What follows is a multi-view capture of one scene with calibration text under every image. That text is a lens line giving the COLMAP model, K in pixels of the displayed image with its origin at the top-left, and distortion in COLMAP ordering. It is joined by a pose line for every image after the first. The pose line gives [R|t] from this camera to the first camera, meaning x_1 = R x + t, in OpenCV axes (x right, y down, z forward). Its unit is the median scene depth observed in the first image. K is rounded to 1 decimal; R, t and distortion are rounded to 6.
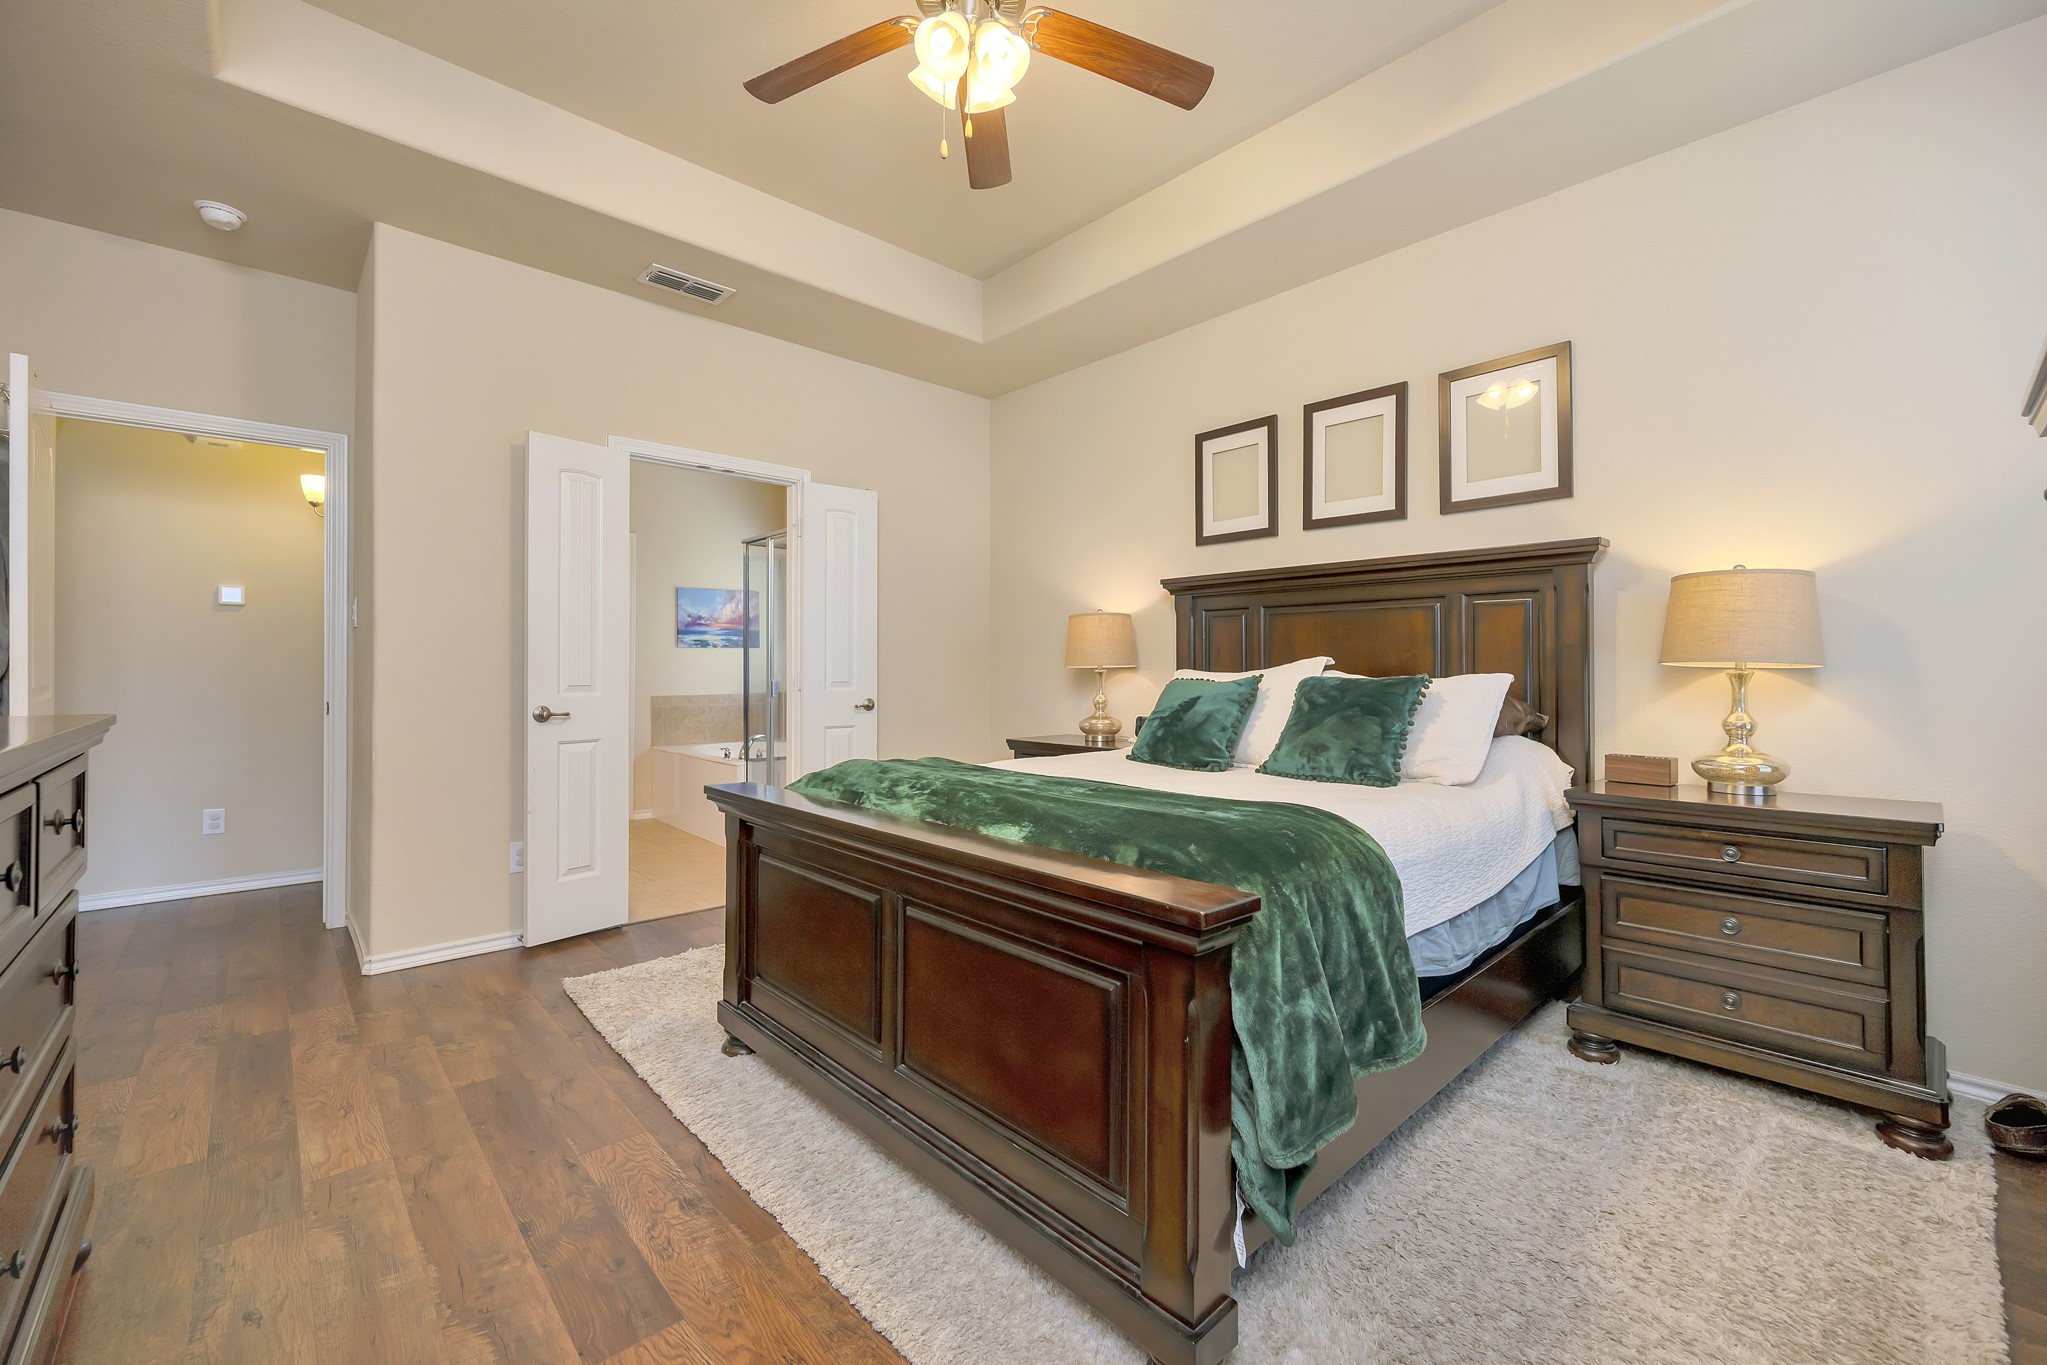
lens RADIAL K [[837.8, 0, 1021.1], [0, 837.8, 660.8], [0, 0, 1]] dist [0.001984, -0.000170]
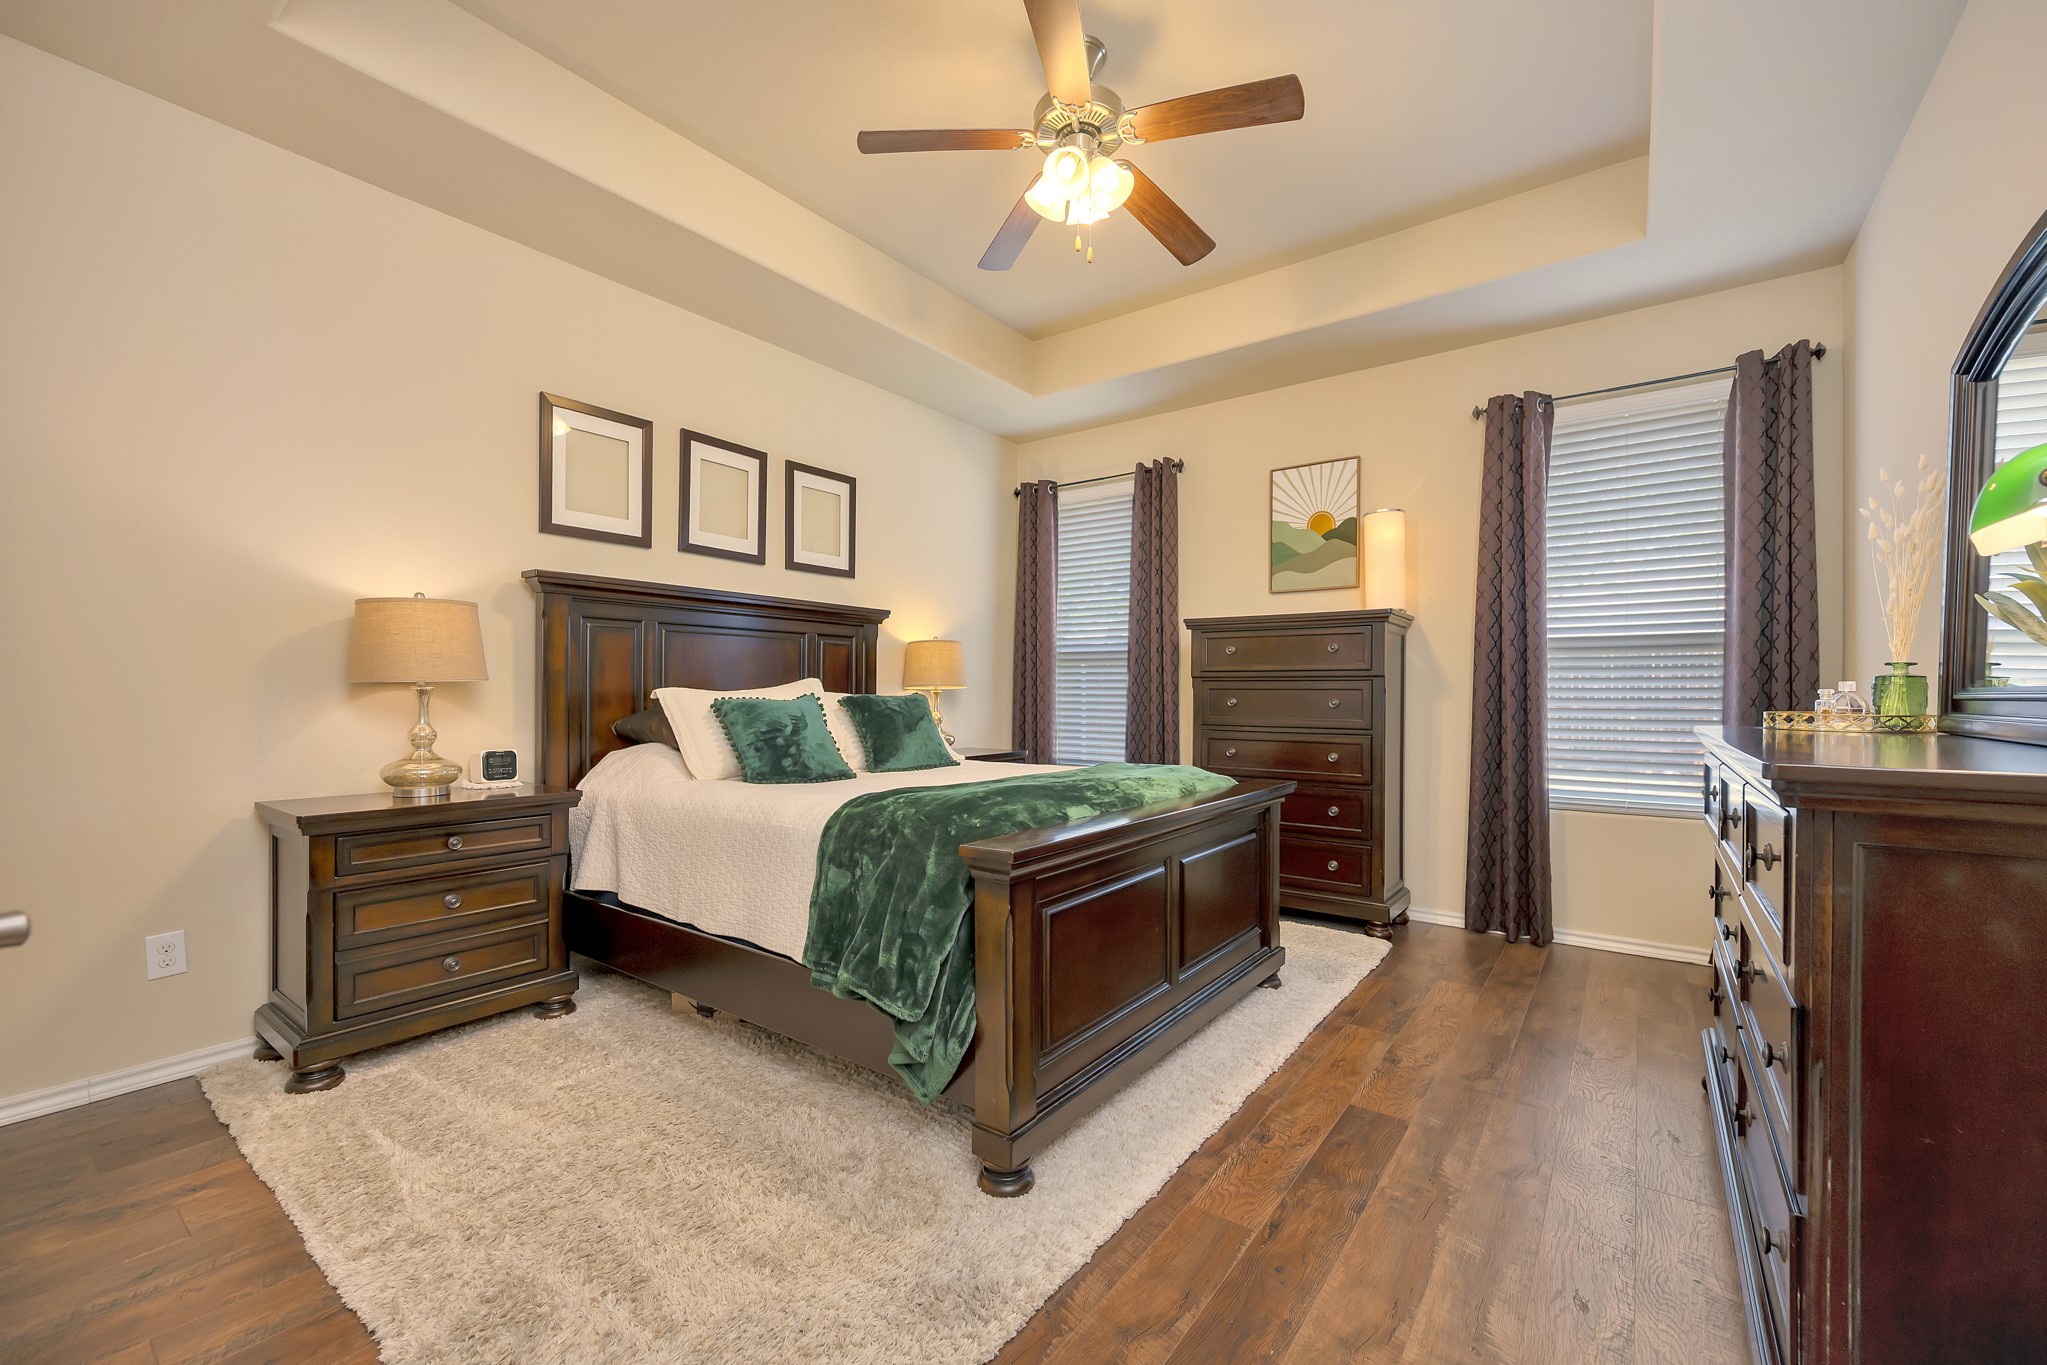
lens RADIAL K [[825.3, 0, 1029.8], [0, 825.3, 696.0], [0, 0, 1]] dist [-0.000768, -0.000006]
pose [[-0.191281, -0.008114, 0.981502, -0.739076], [-0.016622, 0.999849, 0.005027, 0.008661], [-0.981395, -0.015353, -0.191387, 0.778803]]
